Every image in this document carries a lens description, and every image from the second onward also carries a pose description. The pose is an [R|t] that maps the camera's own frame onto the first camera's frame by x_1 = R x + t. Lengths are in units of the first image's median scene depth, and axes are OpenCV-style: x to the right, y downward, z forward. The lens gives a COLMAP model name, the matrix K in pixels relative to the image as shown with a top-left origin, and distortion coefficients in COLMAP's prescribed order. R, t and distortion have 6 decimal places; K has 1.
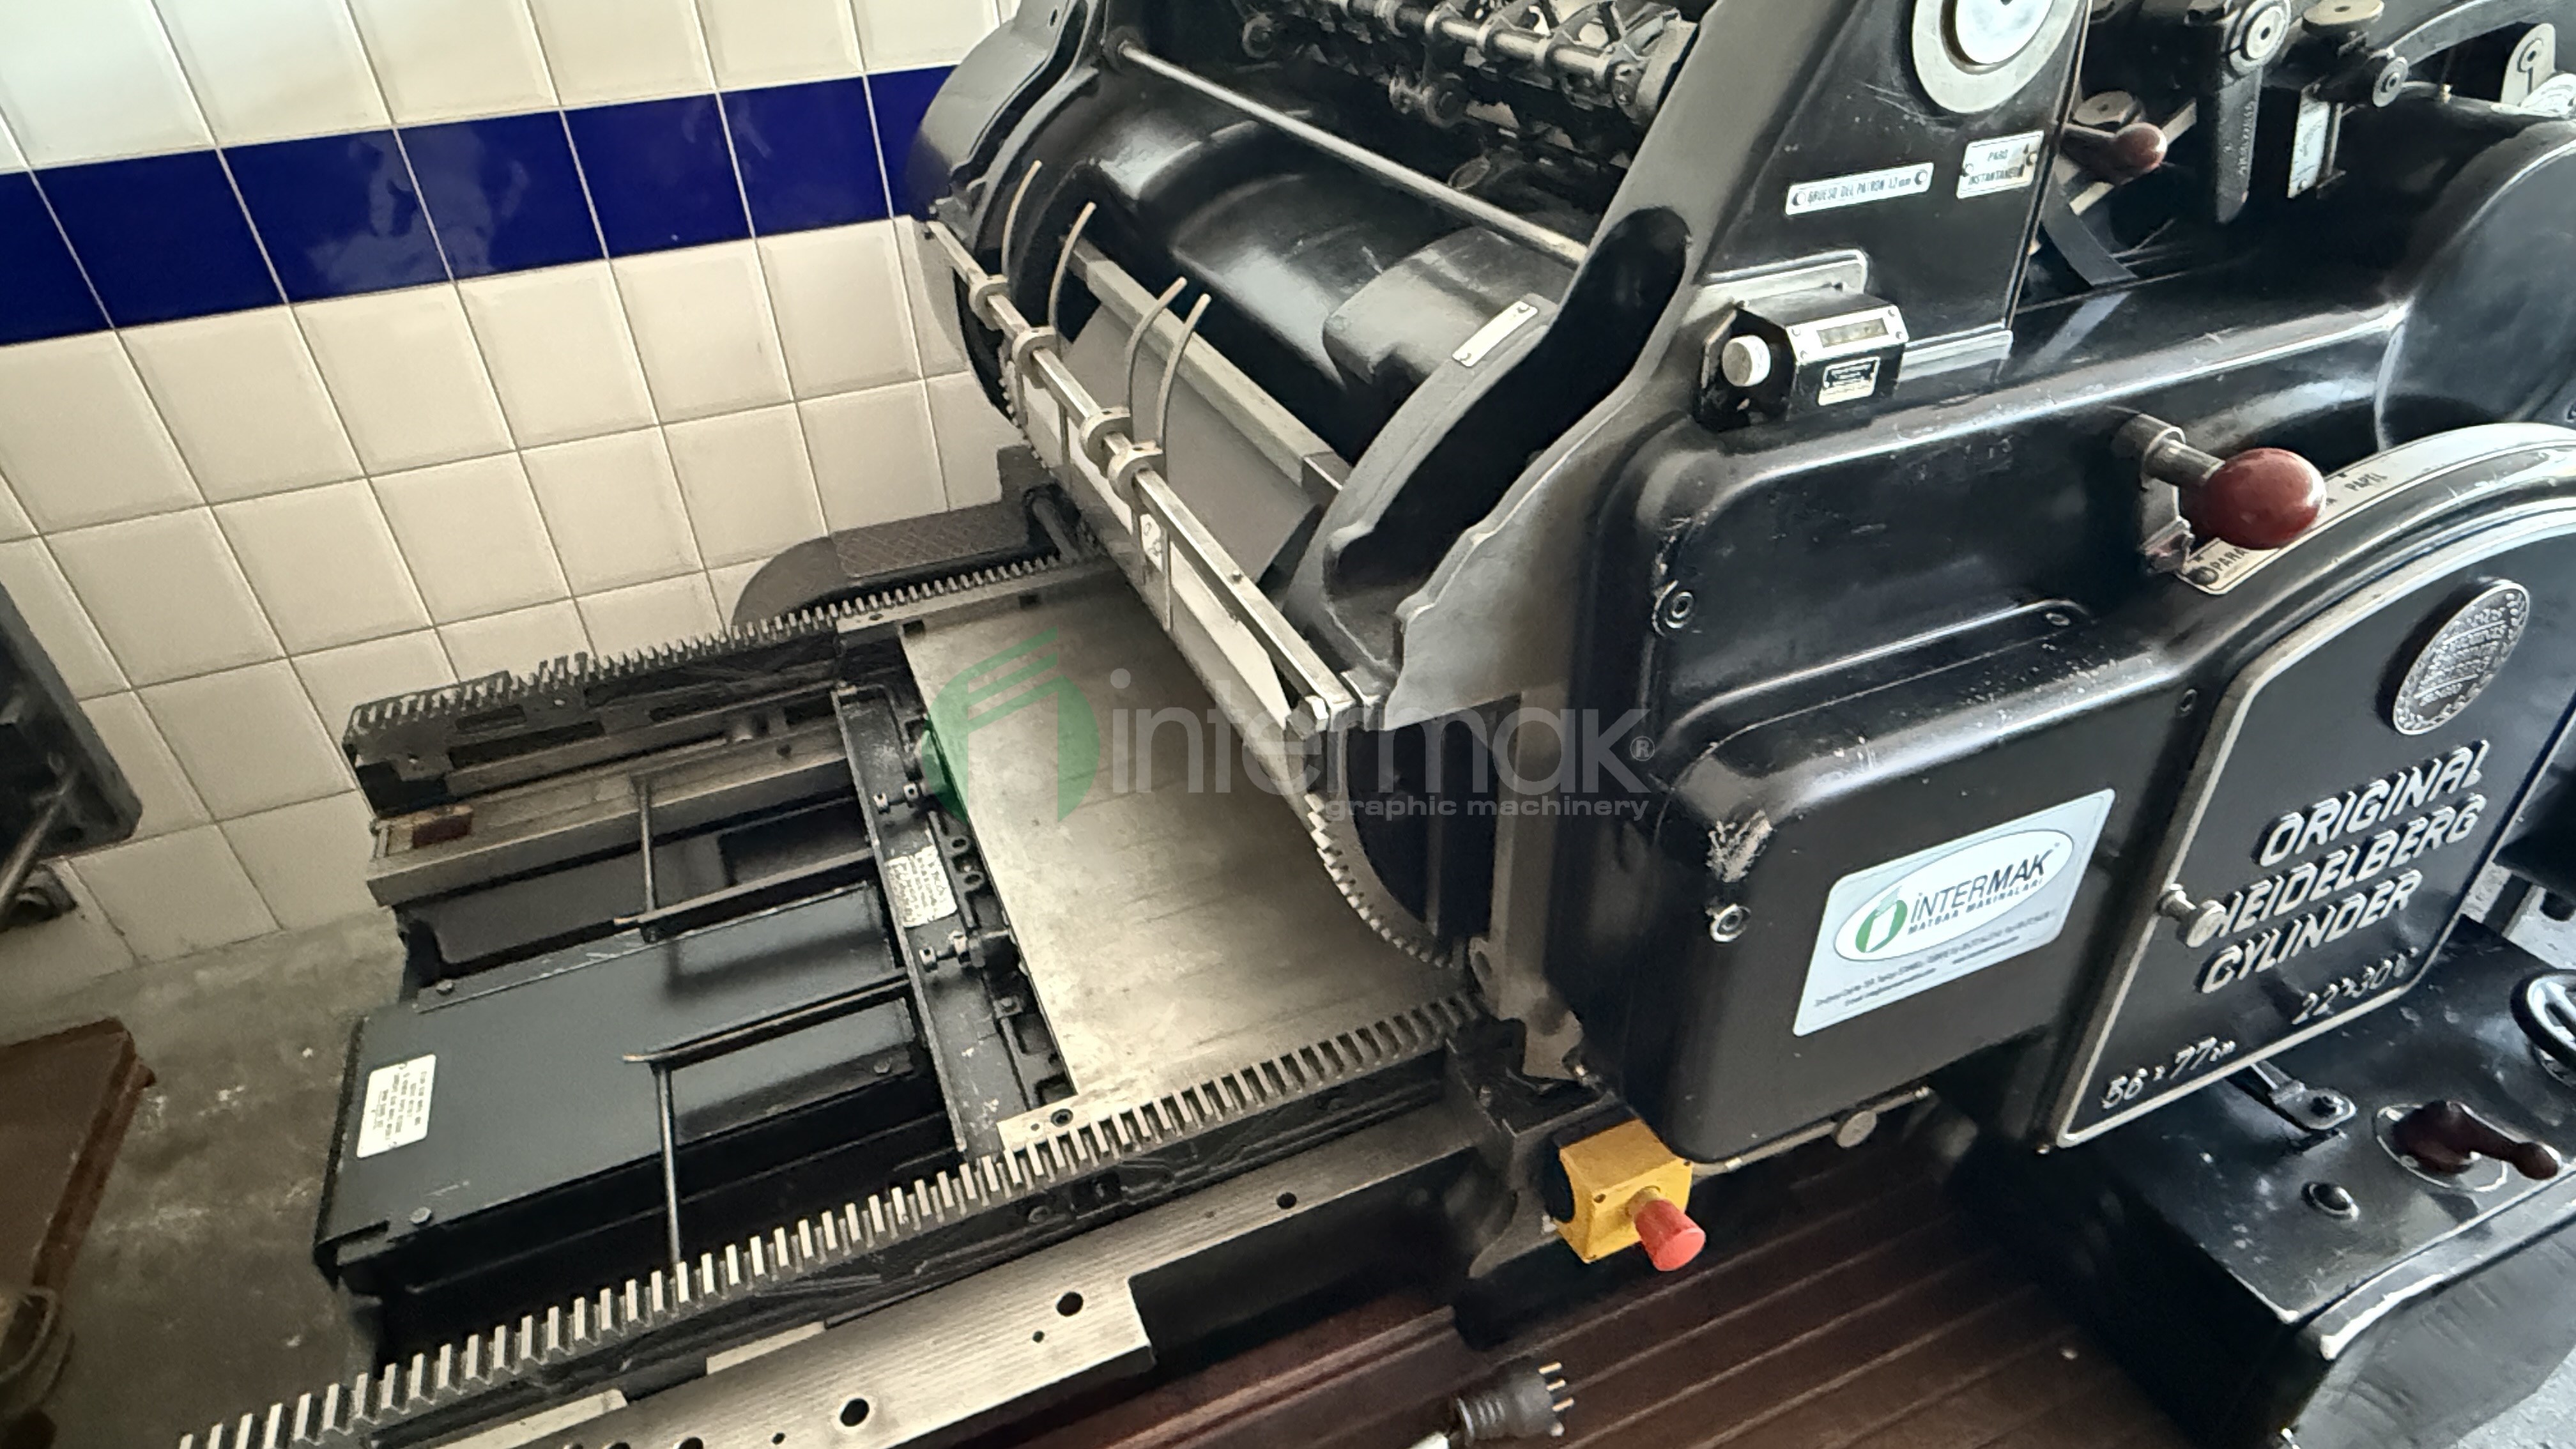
lens RADIAL K [[1402.8, 0, 1273.1], [0, 1402.8, 722.6], [0, 0, 1]] dist [-0.000192, -0.000170]
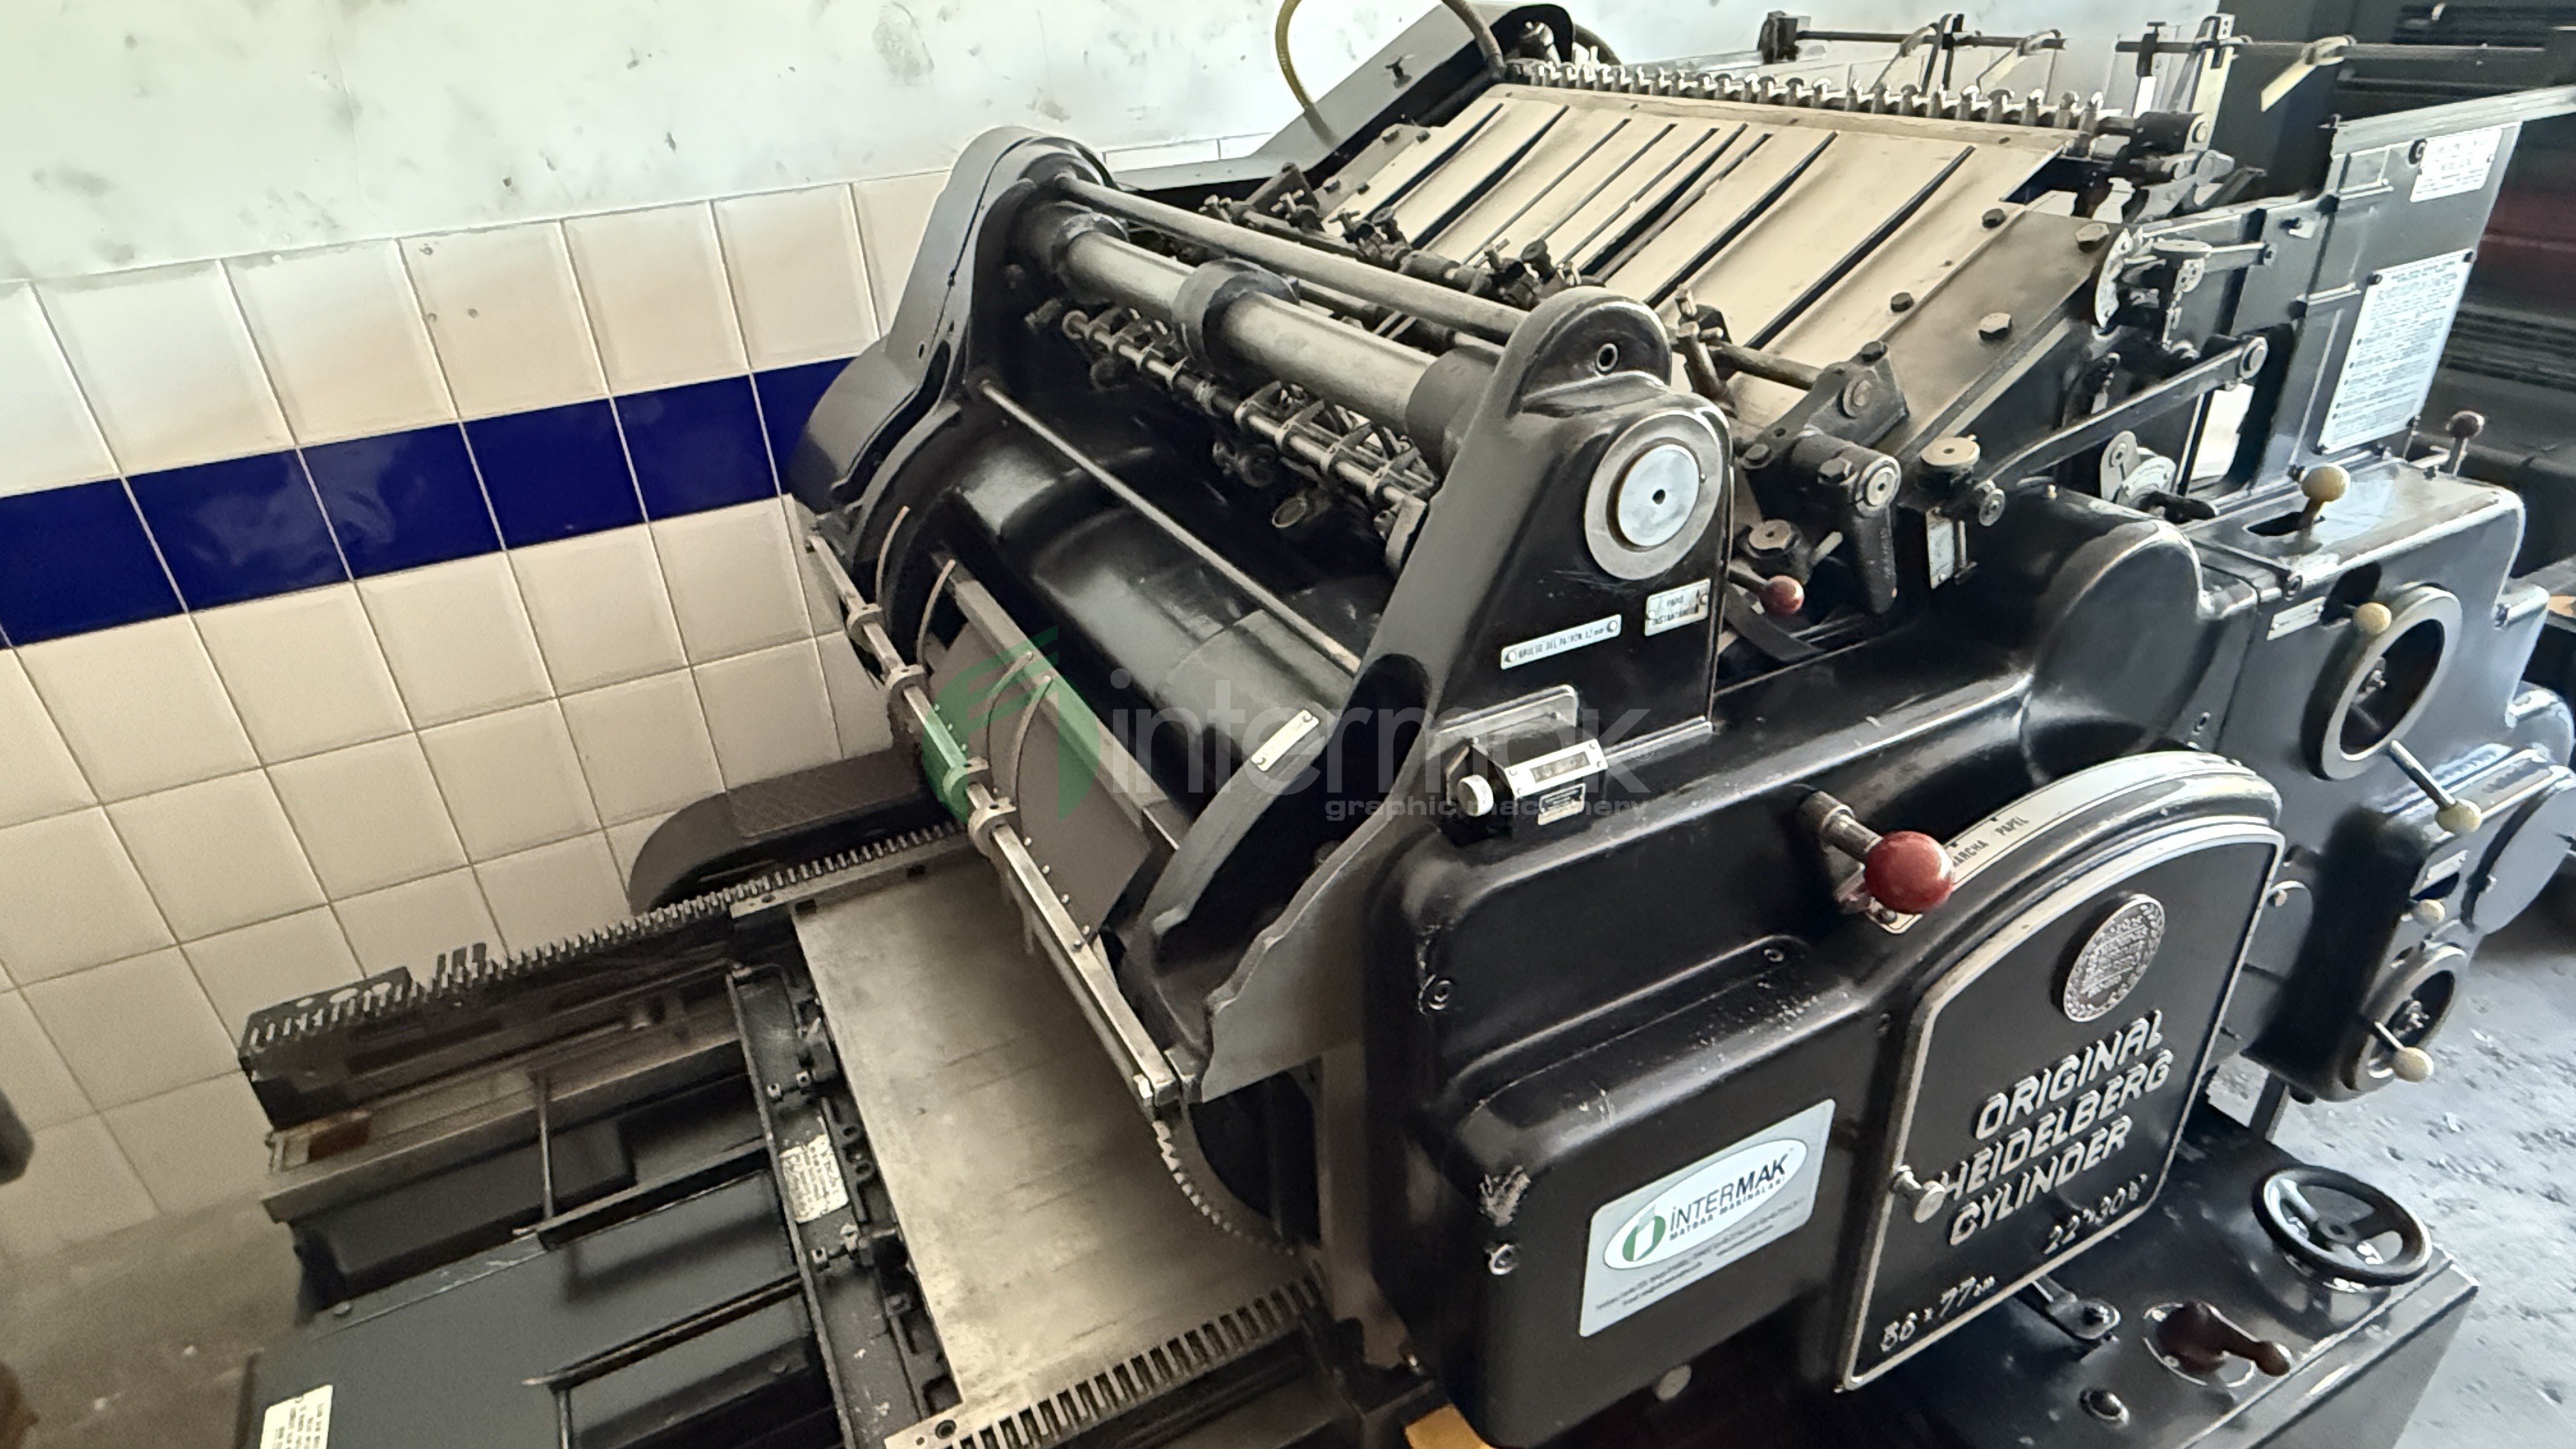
lens RADIAL K [[1398.5, 0, 1274.7], [0, 1398.5, 722.0], [0, 0, 1]] dist [-0.000041, 0.000354]
pose [[0.996835, -0.048149, 0.063266, 0.051309], [0.054199, 0.993739, -0.097696, -0.120328], [-0.058166, 0.100815, 0.993203, -0.113086]]
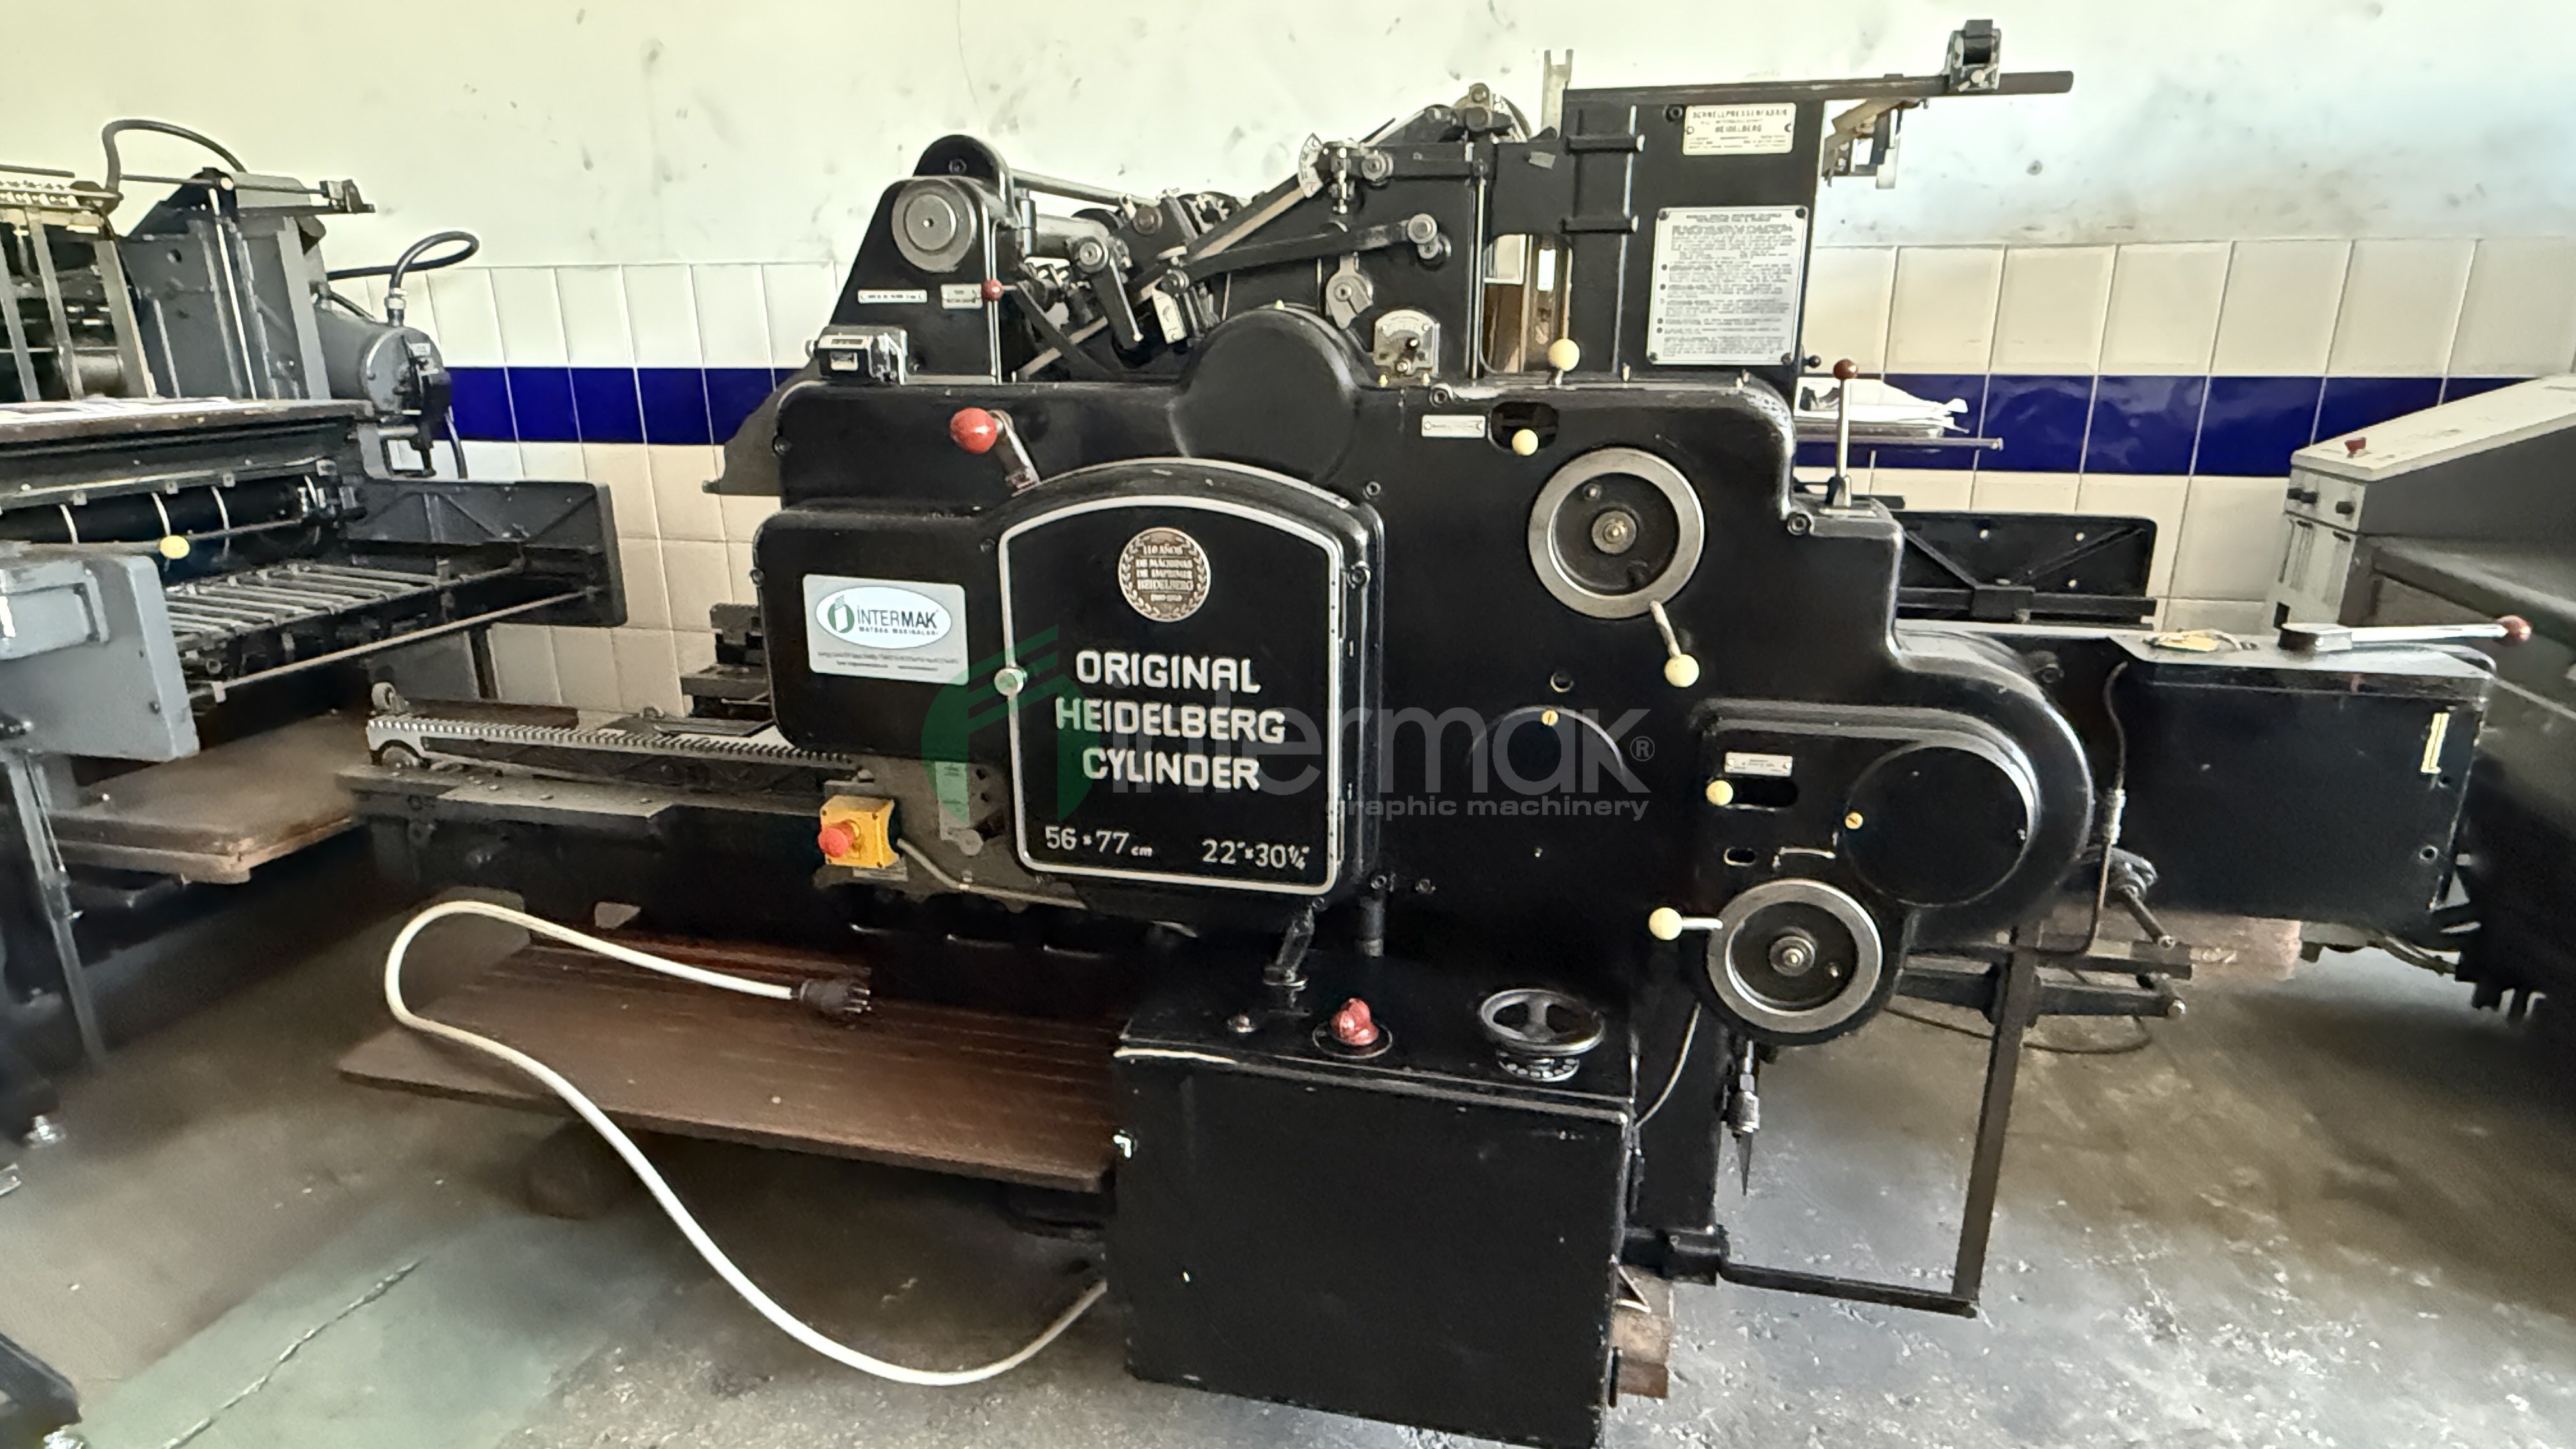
lens RADIAL K [[1377.4, 0, 1270.9], [0, 1377.4, 726.7], [0, 0, 1]] dist [-0.000006, 0.000926]
pose [[0.805773, 0.210113, -0.553699, 1.422359], [-0.359102, 0.916805, -0.174683, 0.283606], [0.470931, 0.339589, 0.814189, -0.223403]]
